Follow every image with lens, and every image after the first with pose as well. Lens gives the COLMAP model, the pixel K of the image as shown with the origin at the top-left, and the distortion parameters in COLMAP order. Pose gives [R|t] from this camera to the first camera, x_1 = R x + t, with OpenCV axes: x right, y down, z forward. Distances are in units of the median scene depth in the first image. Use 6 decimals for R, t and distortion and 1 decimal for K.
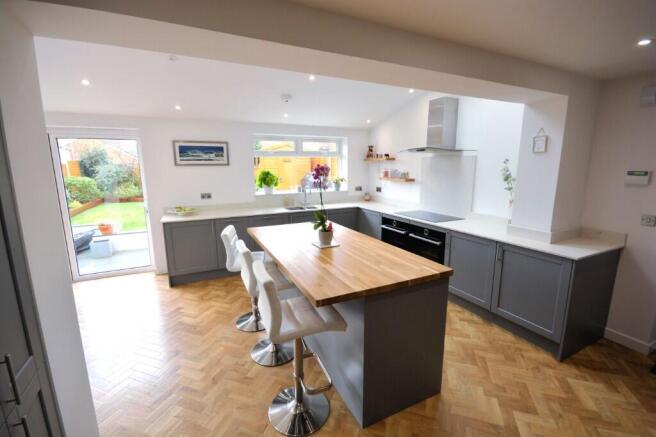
lens RADIAL K [[296.6, 0, 328.7], [0, 296.6, 217.9], [0, 0, 1]] dist [-0.000319, -0.000028]
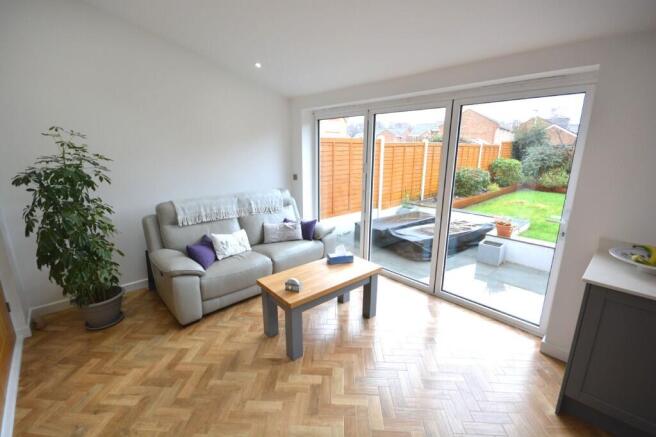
lens RADIAL K [[296.6, 0, 328.9], [0, 296.6, 218.1], [0, 0, 1]] dist [-0.000319, -0.000028]
pose [[0.307431, 0.229483, -0.923484, -0.099884], [-0.177277, 0.967307, 0.181357, -0.025098], [0.934911, 0.107958, 0.338062, 0.166548]]
